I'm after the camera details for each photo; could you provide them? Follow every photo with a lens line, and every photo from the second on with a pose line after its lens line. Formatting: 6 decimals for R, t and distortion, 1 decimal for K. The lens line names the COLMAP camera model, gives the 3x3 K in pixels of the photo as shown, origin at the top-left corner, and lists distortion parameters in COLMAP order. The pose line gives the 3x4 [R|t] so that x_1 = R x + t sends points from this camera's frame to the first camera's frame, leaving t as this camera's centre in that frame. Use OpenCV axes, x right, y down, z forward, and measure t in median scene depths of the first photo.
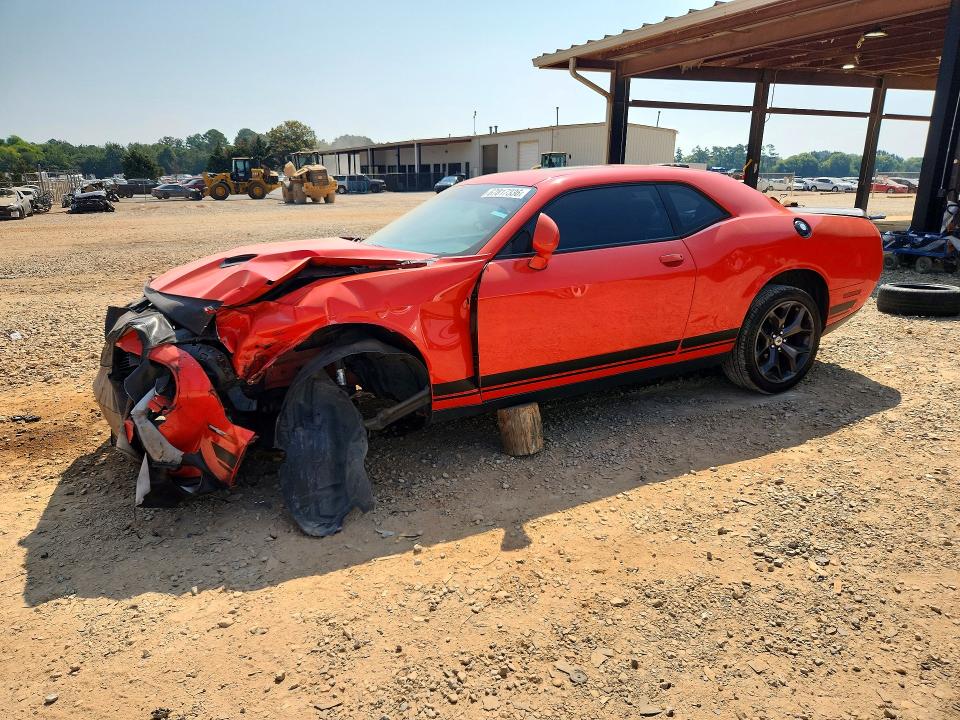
lens RADIAL K [[656.4, 0, 481.5], [0, 656.4, 366.8], [0, 0, 1]] dist [0.027147, -0.004680]
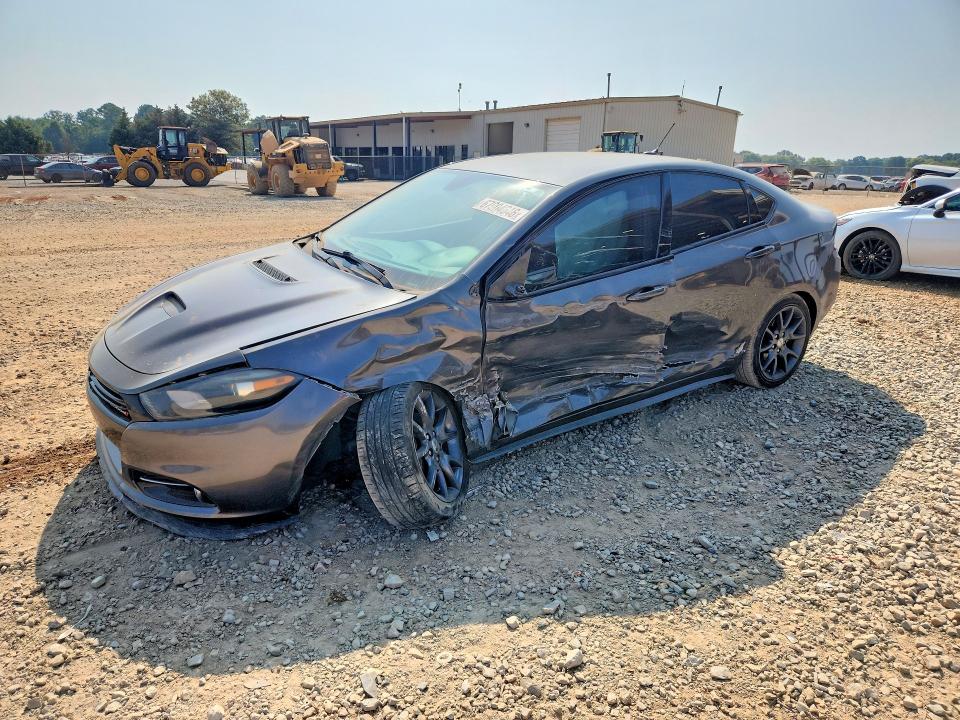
lens RADIAL K [[656.4, 0, 477.8], [0, 656.4, 358.9], [0, 0, 1]] dist [0.027147, -0.004680]
pose [[0.992587, -0.010521, 0.121076, -0.116802], [0.010088, 0.999940, 0.004186, -0.063295], [-0.121113, -0.002933, 0.992634, 0.237251]]
